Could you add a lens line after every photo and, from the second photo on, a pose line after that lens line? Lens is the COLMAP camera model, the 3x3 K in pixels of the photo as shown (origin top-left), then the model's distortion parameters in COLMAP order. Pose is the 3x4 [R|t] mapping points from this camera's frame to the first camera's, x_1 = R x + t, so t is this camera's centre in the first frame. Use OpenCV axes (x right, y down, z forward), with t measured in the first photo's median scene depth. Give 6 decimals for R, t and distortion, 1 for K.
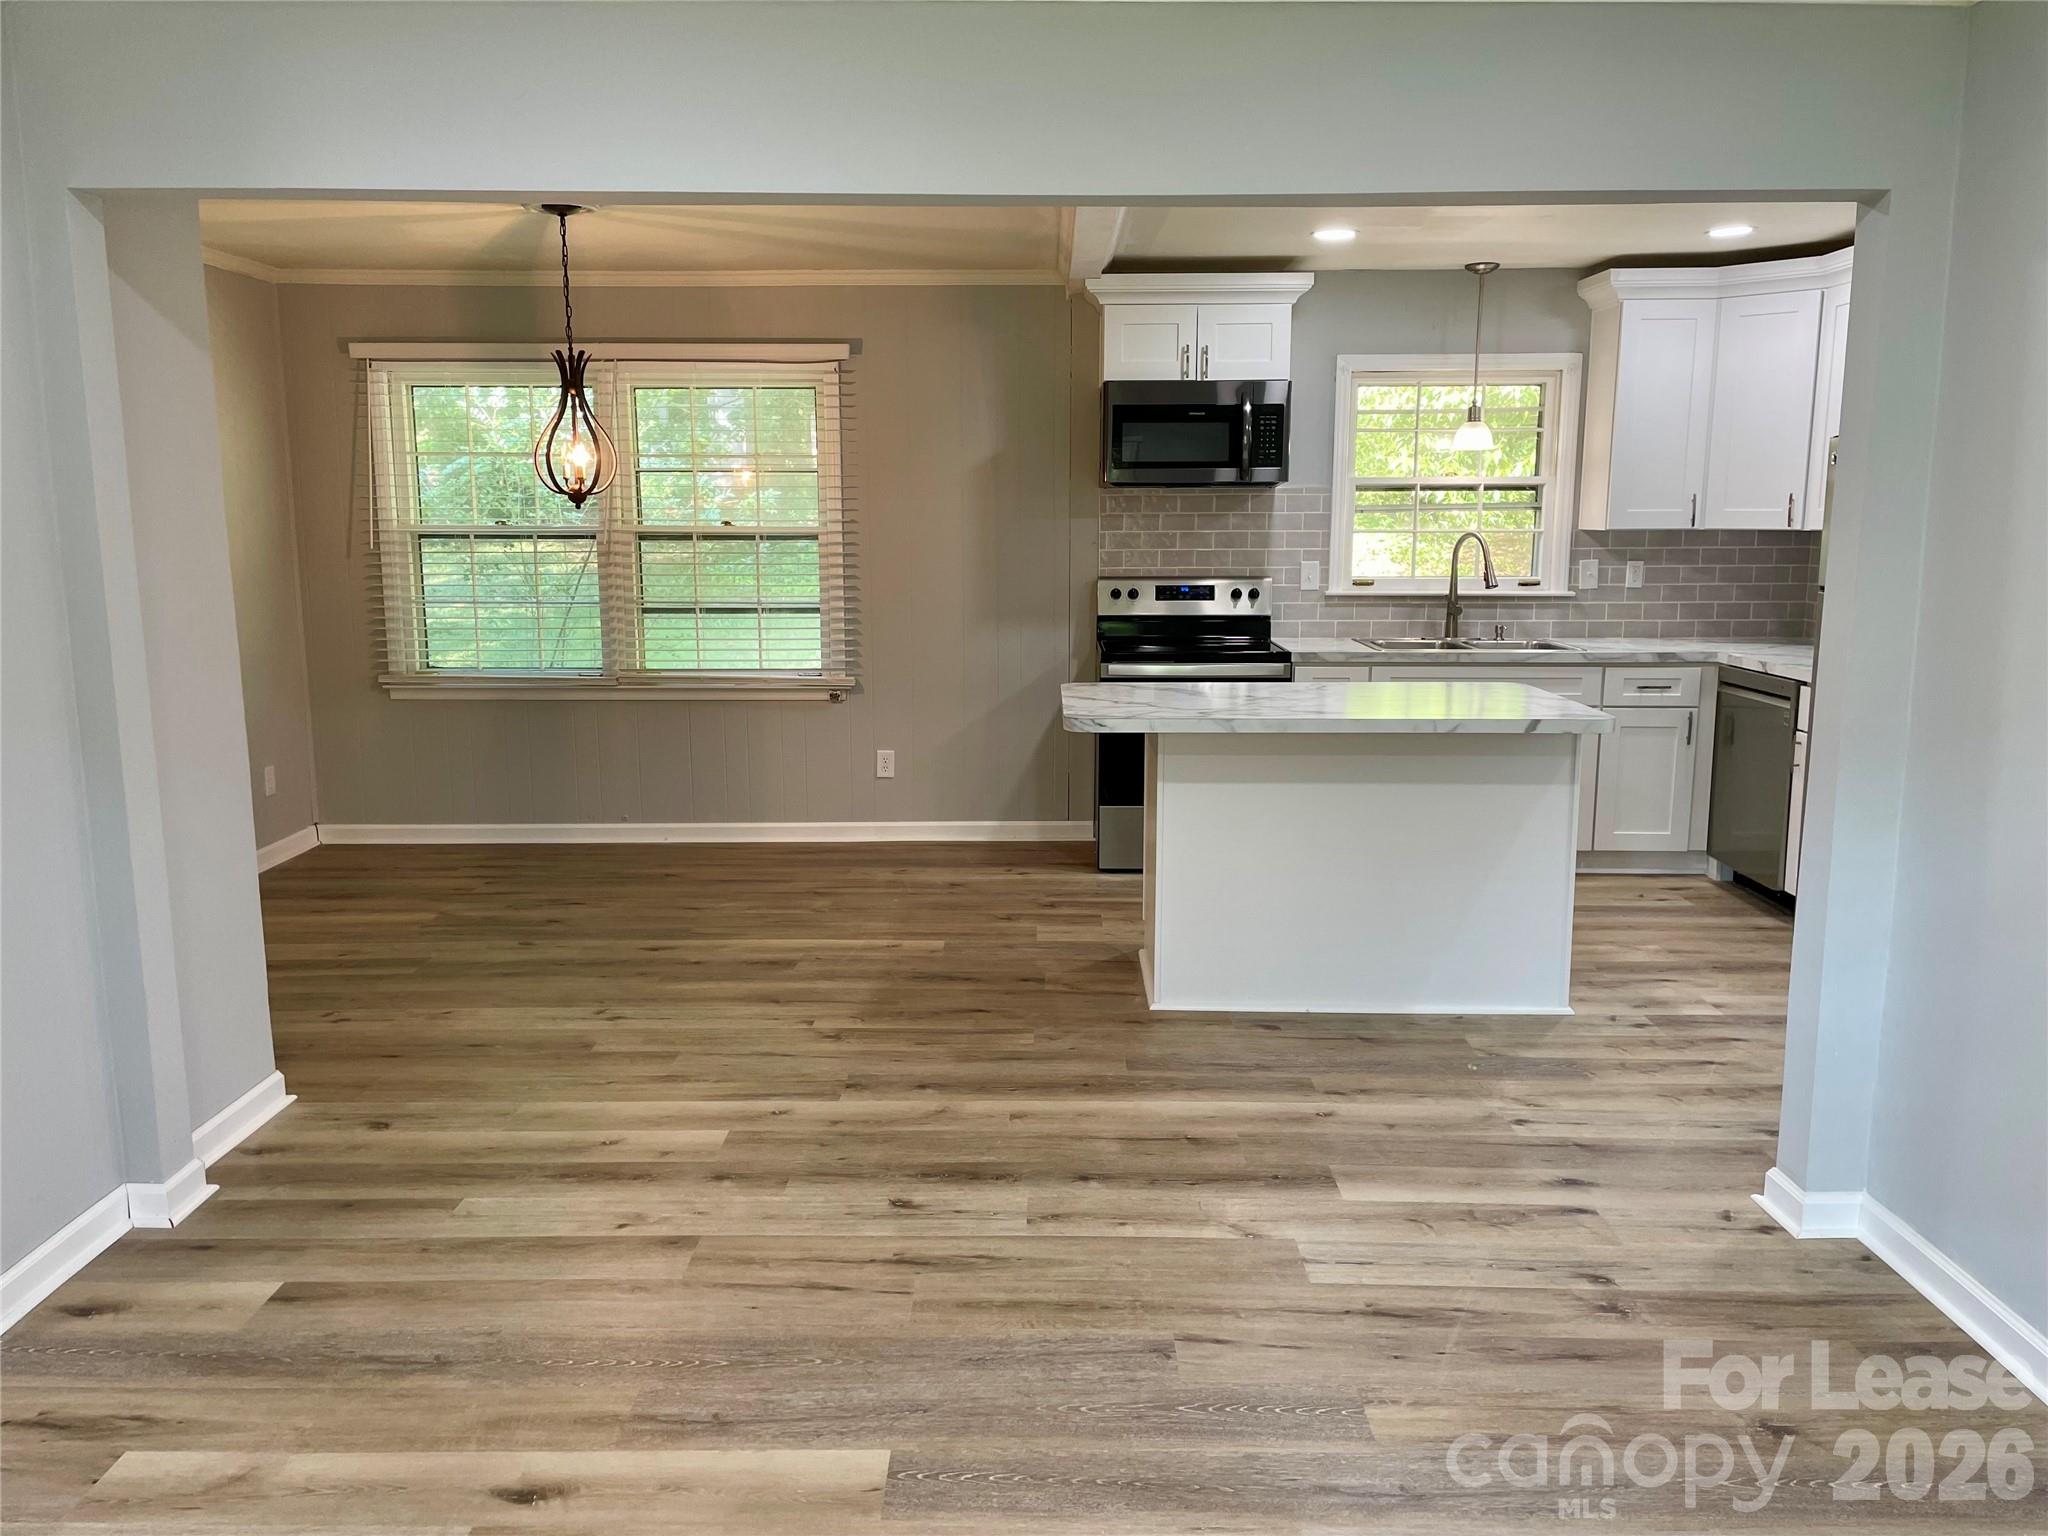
lens RADIAL K [[1554.2, 0, 1024.0], [0, 1554.2, 768.0], [0, 0, 1]] dist [0.101575, -0.132251]
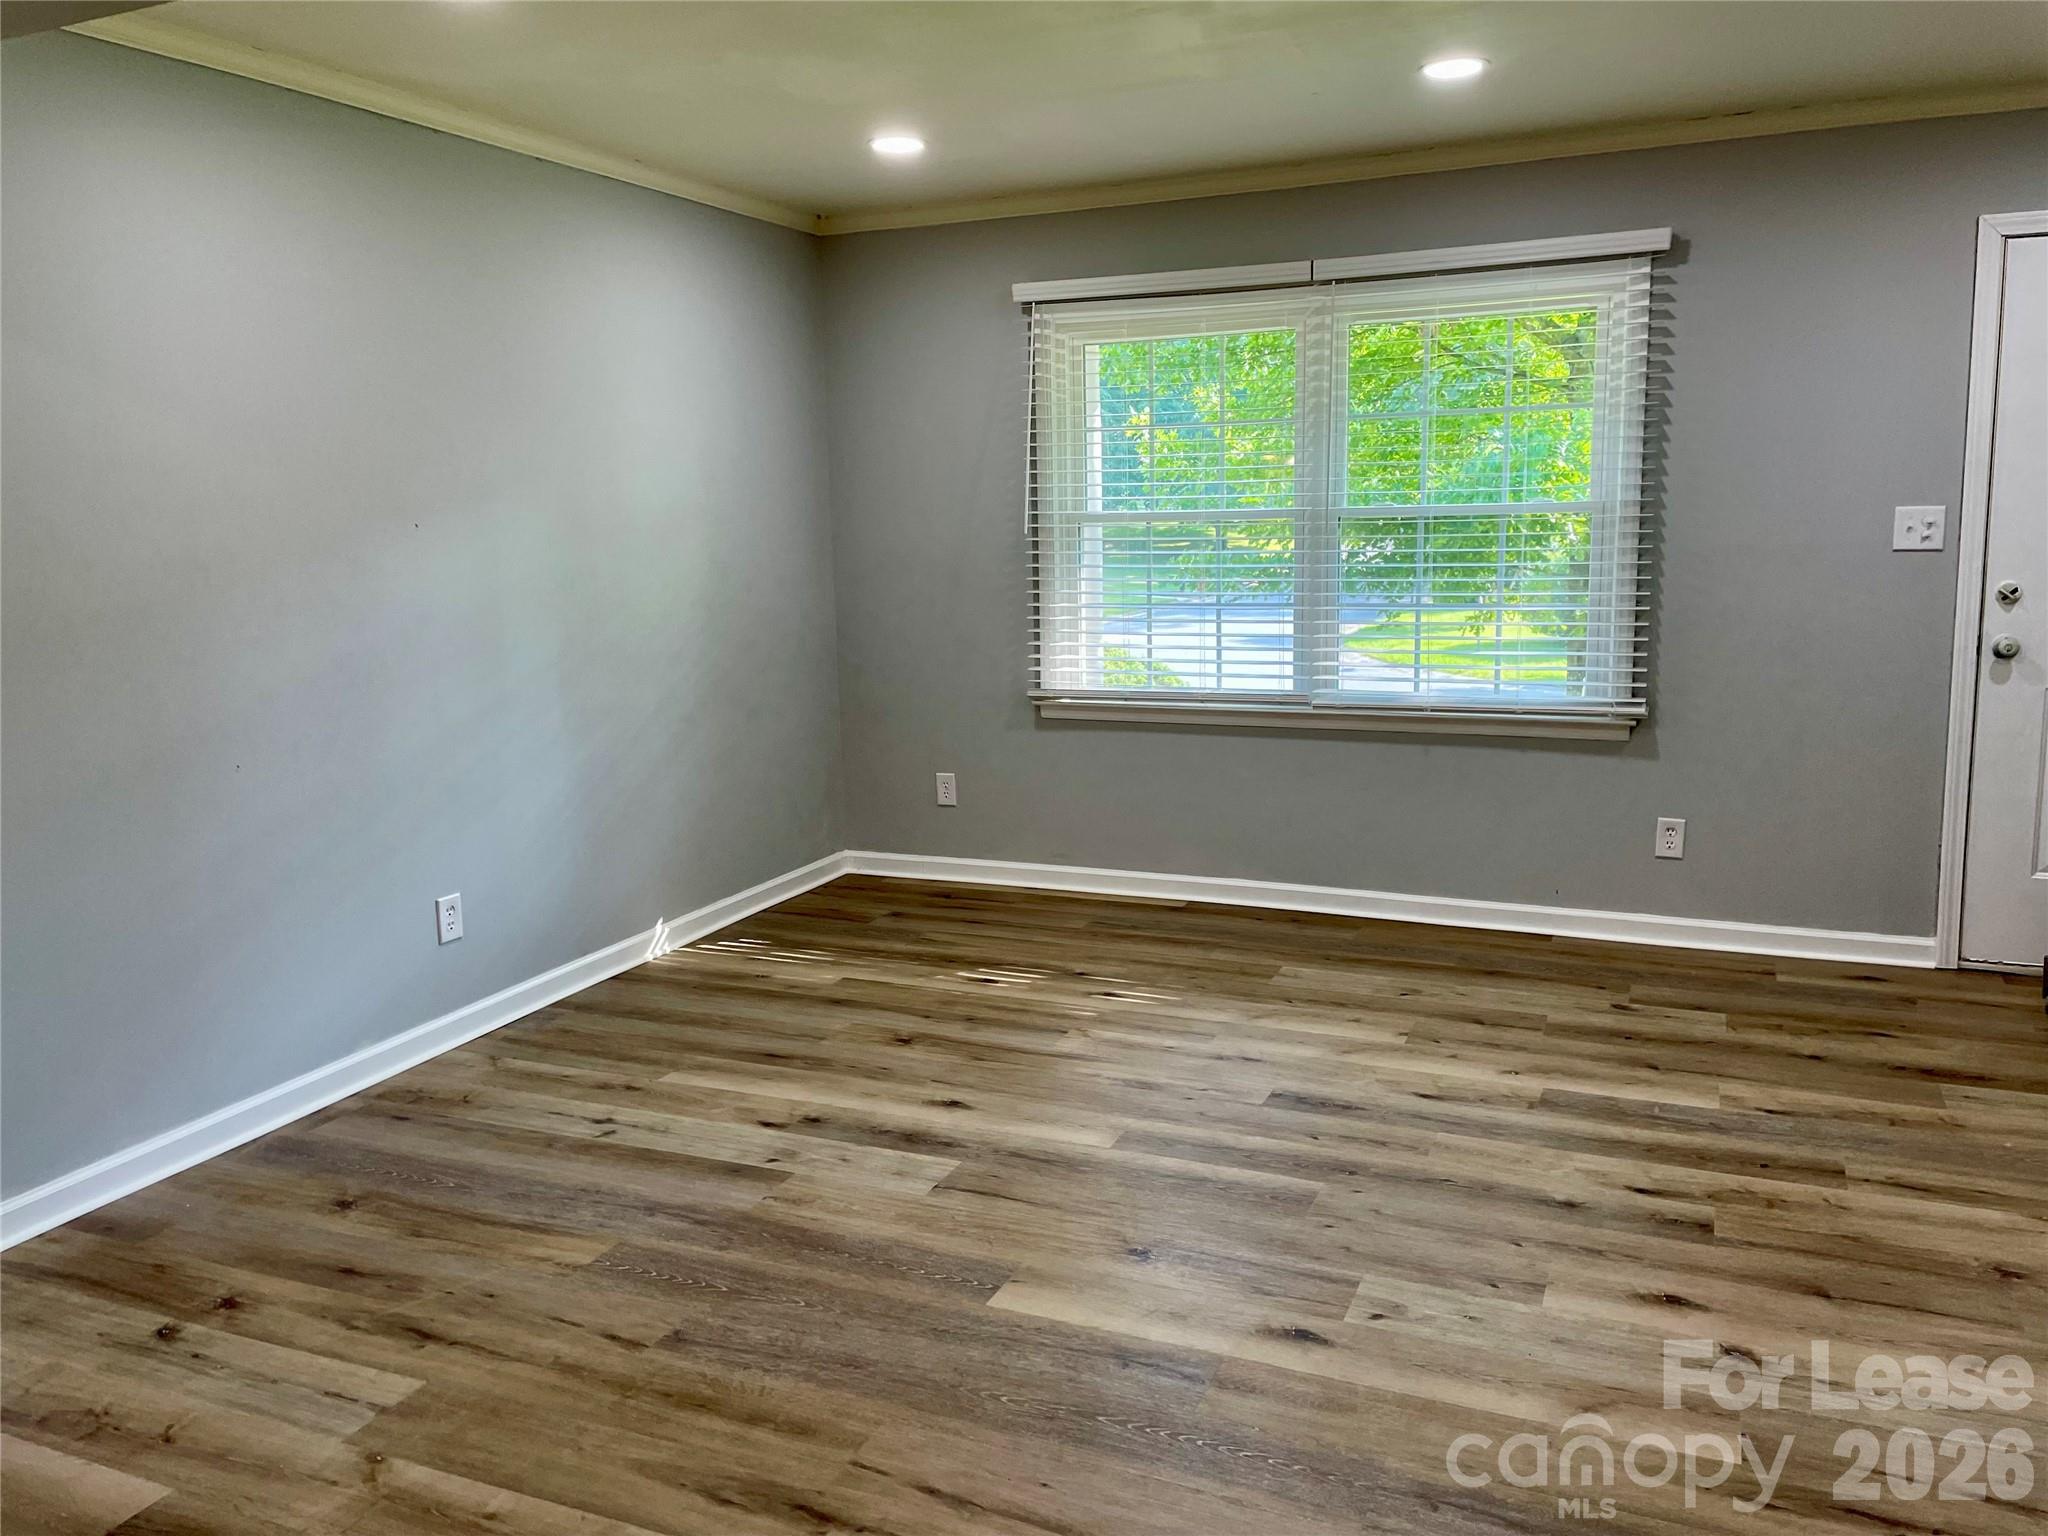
lens RADIAL K [[1559.1, 0, 1027.4], [0, 1559.1, 740.3], [0, 0, 1]] dist [0.101410, -0.128160]
pose [[-0.921539, -0.035067, 0.386699, -0.262416], [0.089590, 0.949838, 0.299634, -0.139250], [-0.377809, 0.310769, -0.872171, 0.909116]]
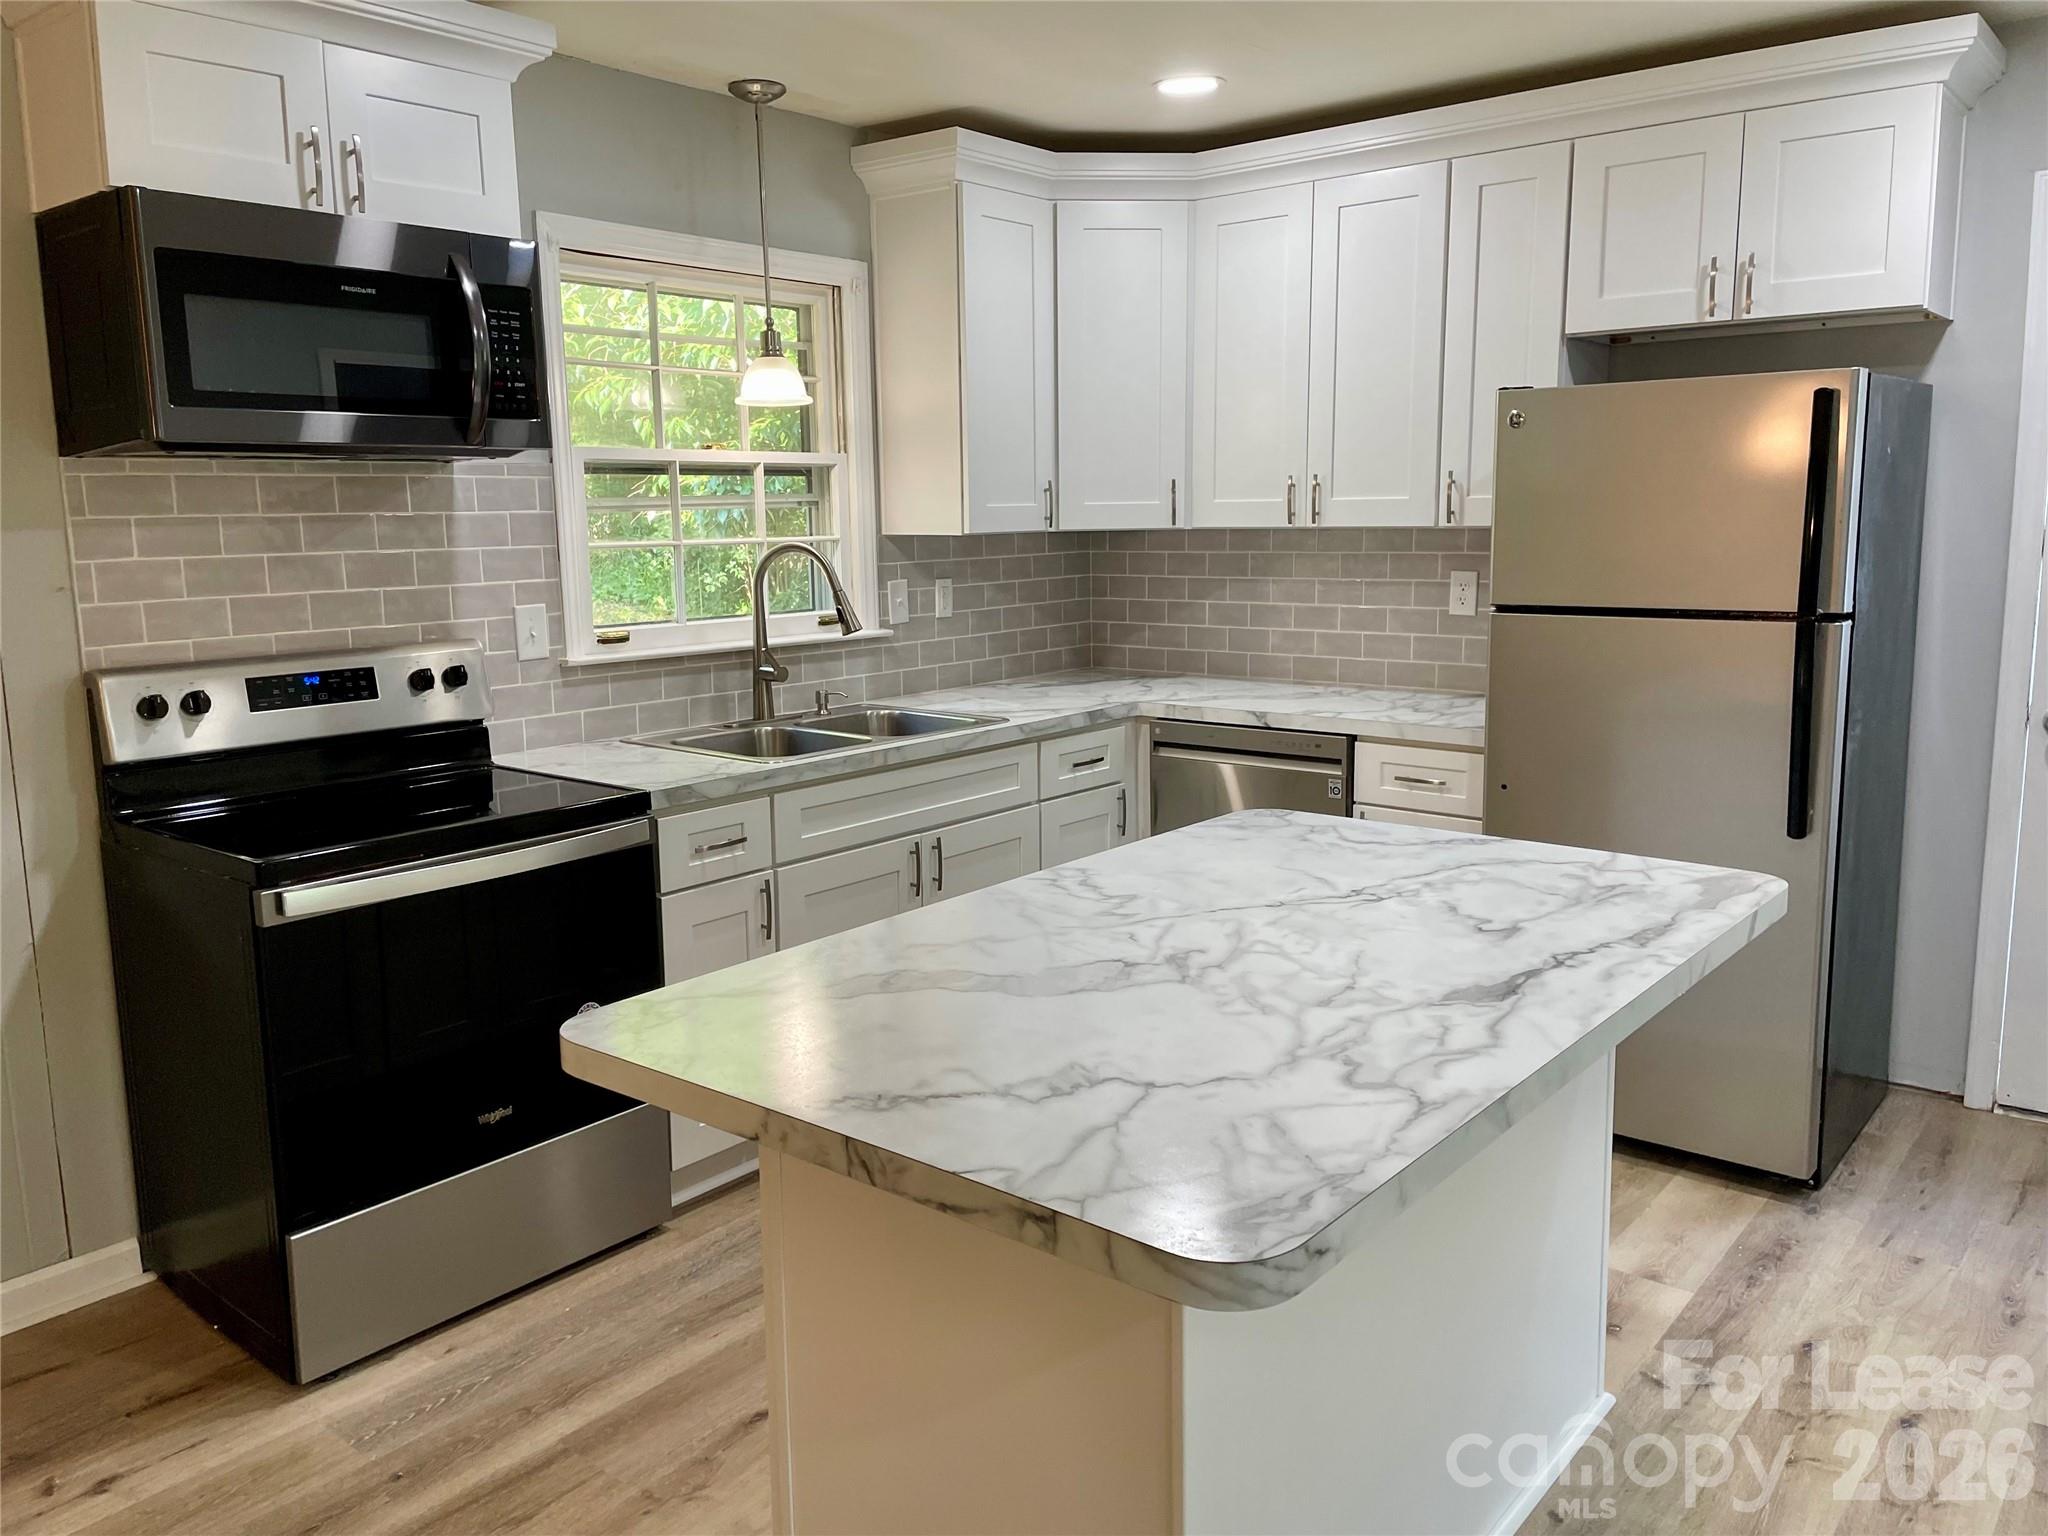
lens RADIAL K [[1559.1, 0, 1027.4], [0, 1559.1, 740.3], [0, 0, 1]] dist [0.101410, -0.128160]
pose [[0.621888, -0.128252, 0.772532, -0.163013], [0.143295, 0.988479, 0.048750, -0.116579], [-0.769884, 0.080383, 0.633101, 0.708239]]
